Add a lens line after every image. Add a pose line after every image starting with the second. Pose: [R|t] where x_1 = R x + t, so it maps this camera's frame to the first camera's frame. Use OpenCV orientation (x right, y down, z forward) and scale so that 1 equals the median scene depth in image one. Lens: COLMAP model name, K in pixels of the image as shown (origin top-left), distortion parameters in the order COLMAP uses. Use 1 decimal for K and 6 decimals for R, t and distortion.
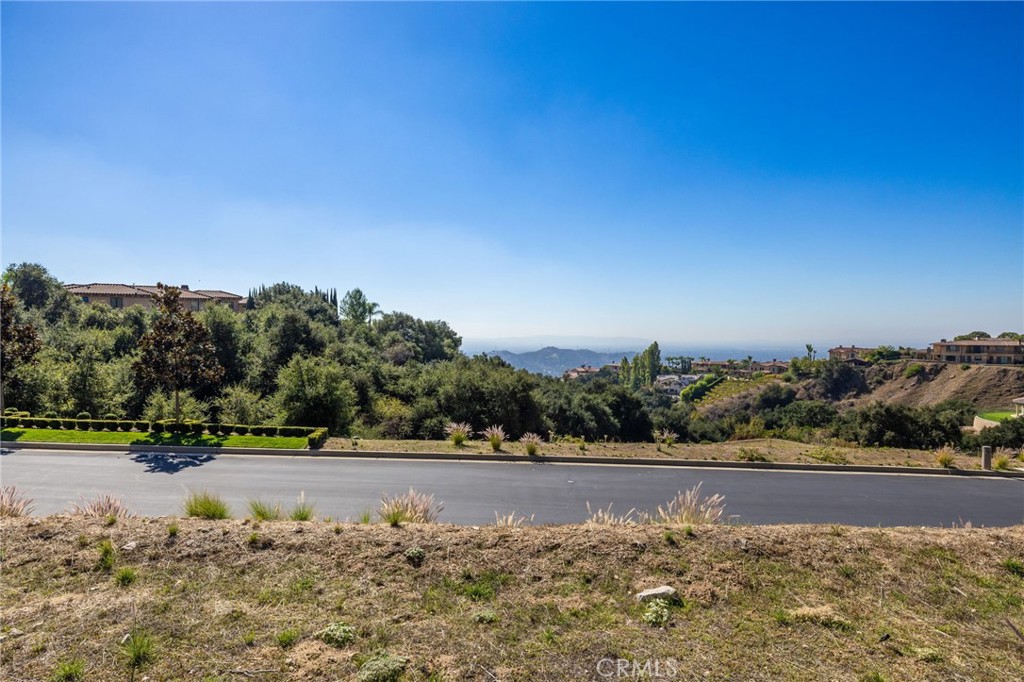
lens RADIAL K [[592.9, 0, 508.0], [0, 592.9, 340.1], [0, 0, 1]] dist [-0.003402, -0.001008]
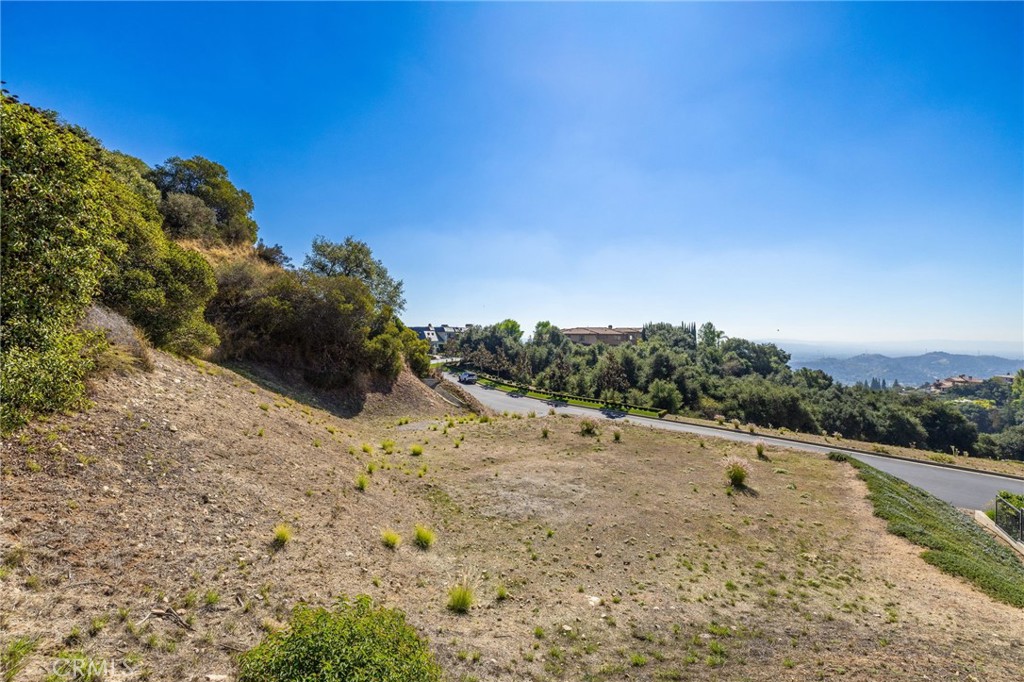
lens RADIAL K [[427.8, 0, 512.0], [0, 427.8, 341.0], [0, 0, 1]] dist [0.000740, 0.000080]
pose [[0.755363, 0.011064, -0.655213, 0.091461], [-0.011578, 0.999927, 0.003537, -0.034326], [0.655204, 0.004914, 0.755436, -0.191969]]
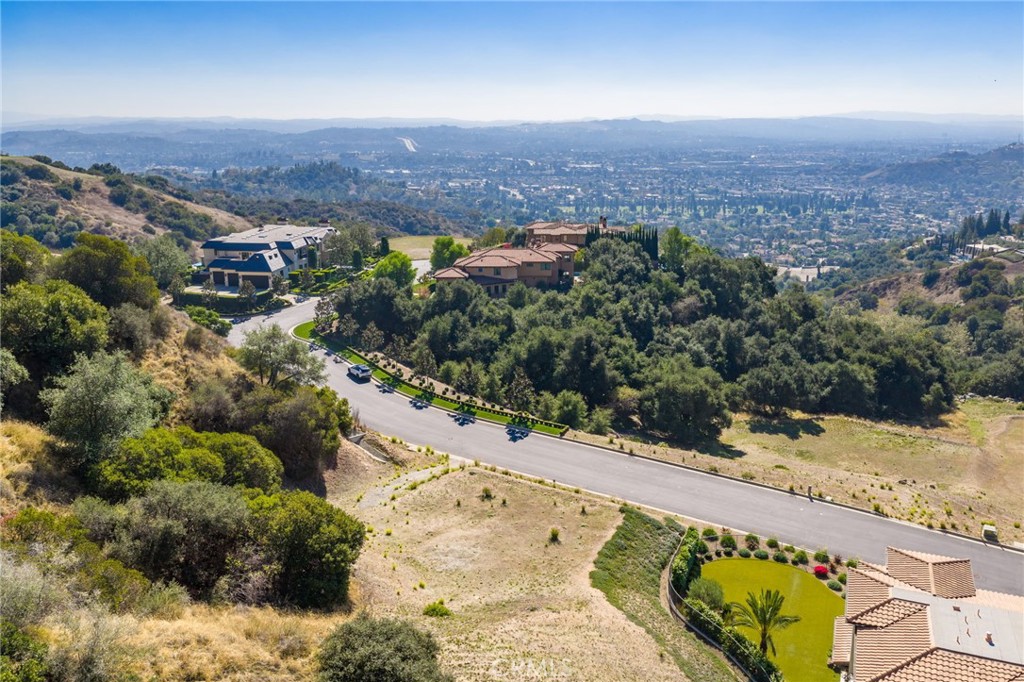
lens RADIAL K [[845.5, 0, 515.7], [0, 845.5, 342.9], [0, 0, 1]] dist [0.024465, 0.005295]
pose [[0.852808, 0.131086, -0.505505, 0.321781], [0.002321, 0.967022, 0.254681, -0.278374], [0.522220, -0.218367, 0.824380, -0.516130]]
